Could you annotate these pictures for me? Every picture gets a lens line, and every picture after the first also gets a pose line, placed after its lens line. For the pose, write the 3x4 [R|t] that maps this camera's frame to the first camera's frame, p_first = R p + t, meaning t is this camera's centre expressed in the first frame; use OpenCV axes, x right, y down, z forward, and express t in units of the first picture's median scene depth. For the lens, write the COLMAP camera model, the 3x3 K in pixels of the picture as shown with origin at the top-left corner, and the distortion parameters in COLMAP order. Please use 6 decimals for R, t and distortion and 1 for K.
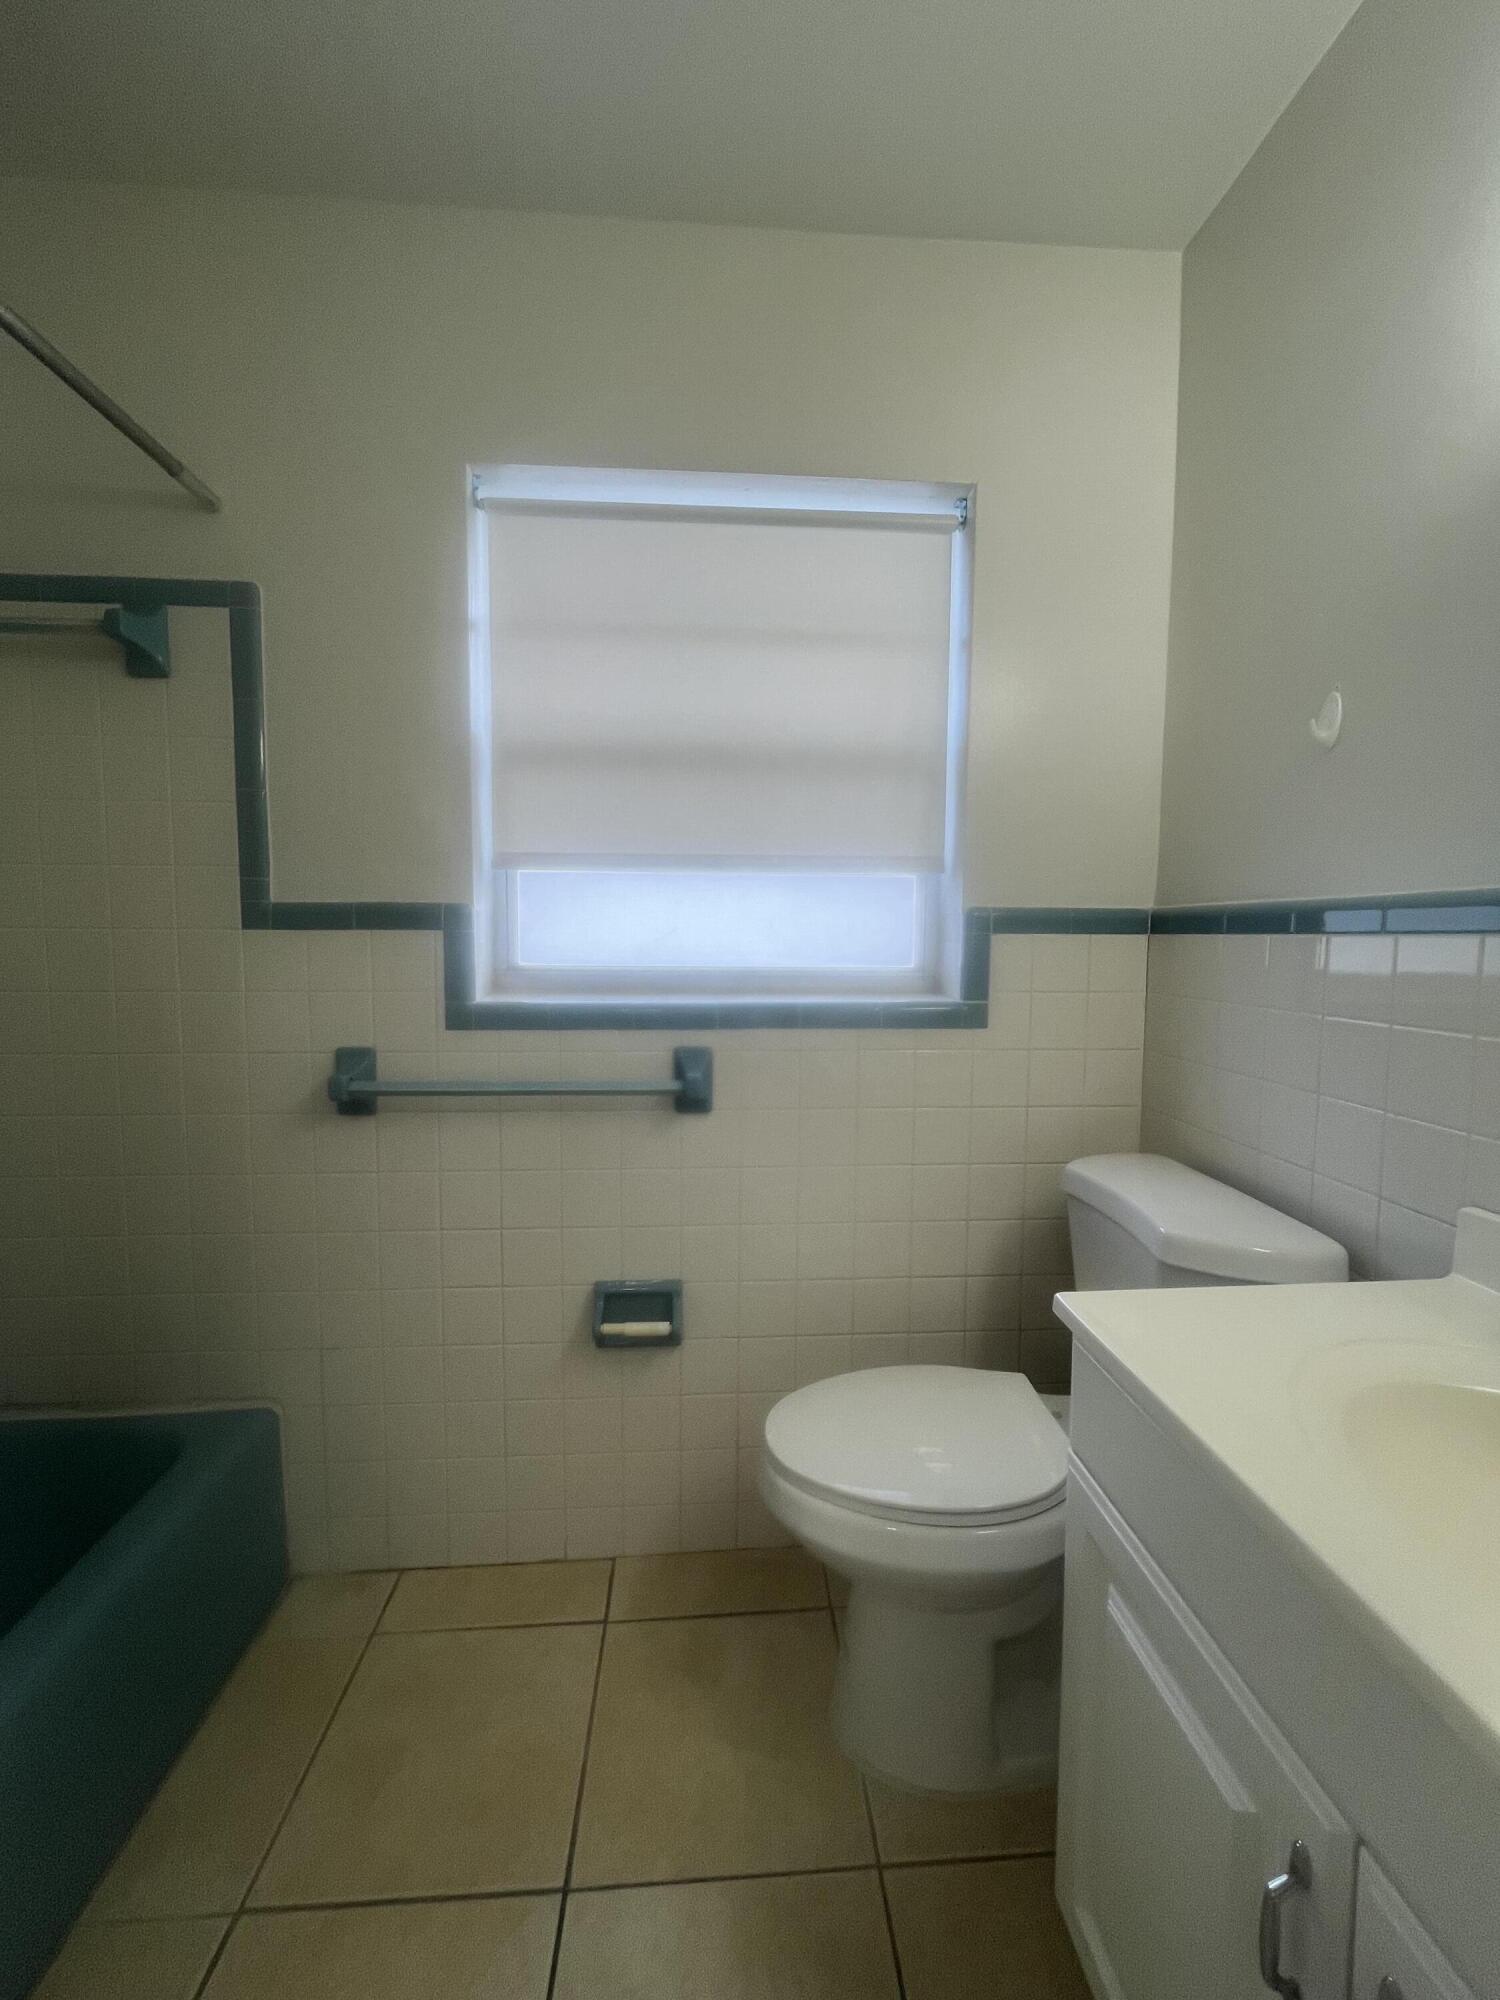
lens RADIAL K [[807.3, 0, 750.0], [0, 807.3, 1000.0], [0, 0, 1]] dist [-0.000427, 0.000746]
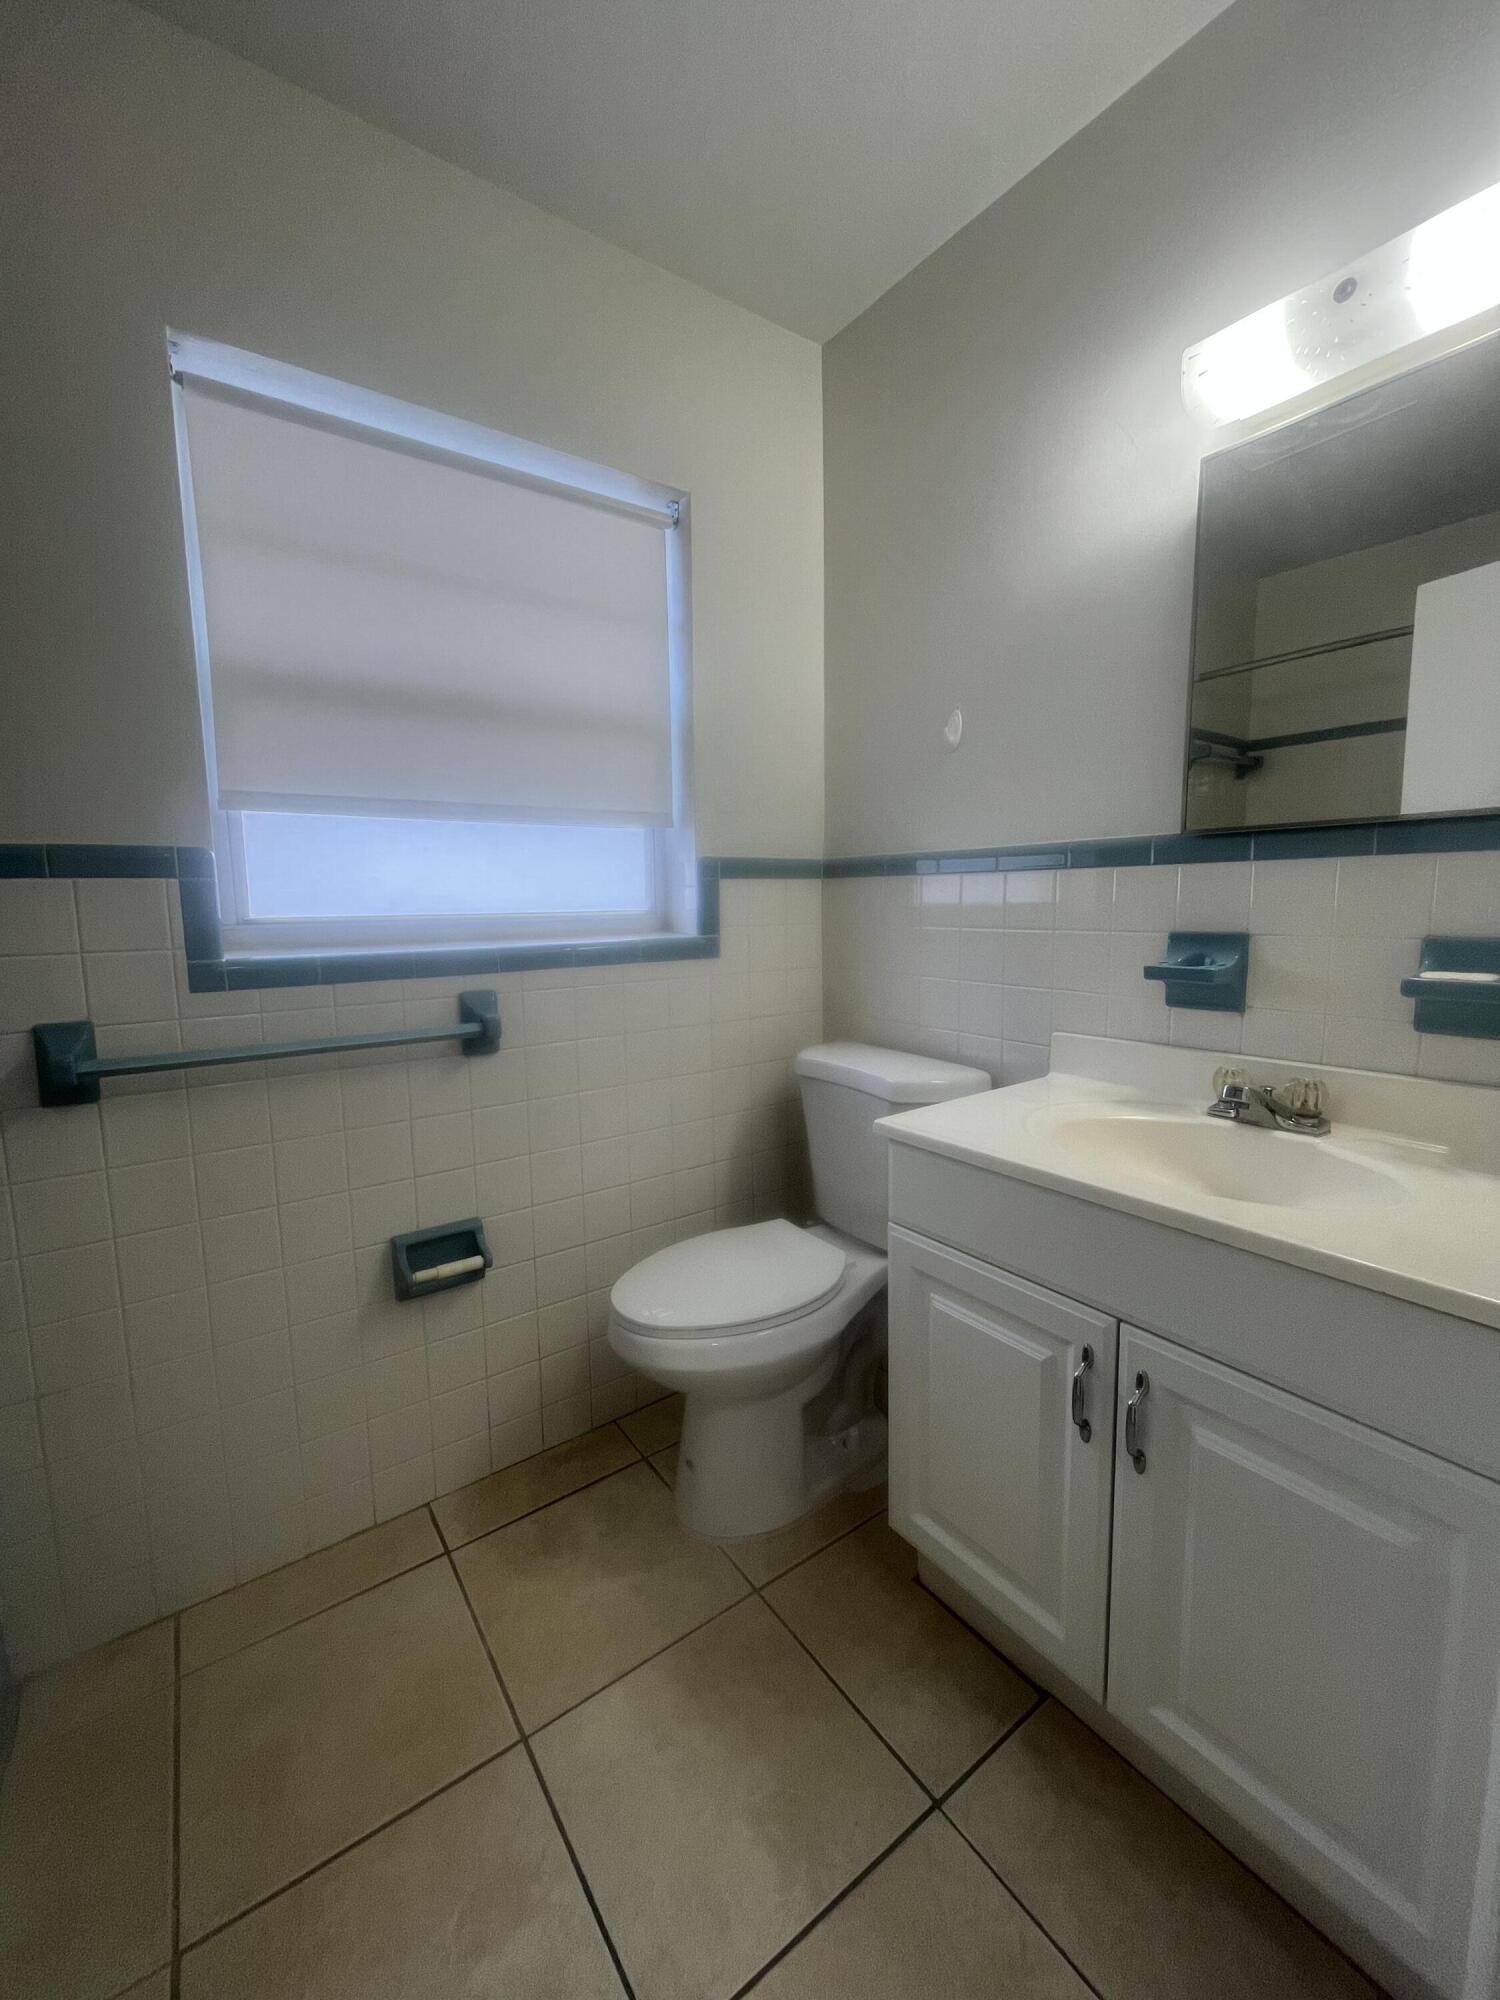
lens RADIAL K [[807.3, 0, 750.0], [0, 807.3, 1000.0], [0, 0, 1]] dist [-0.000427, 0.000746]
pose [[0.848062, -0.084378, 0.523136, -0.318548], [0.059761, 0.996172, 0.063795, 0.025126], [-0.526517, -0.022839, 0.849858, -0.059519]]
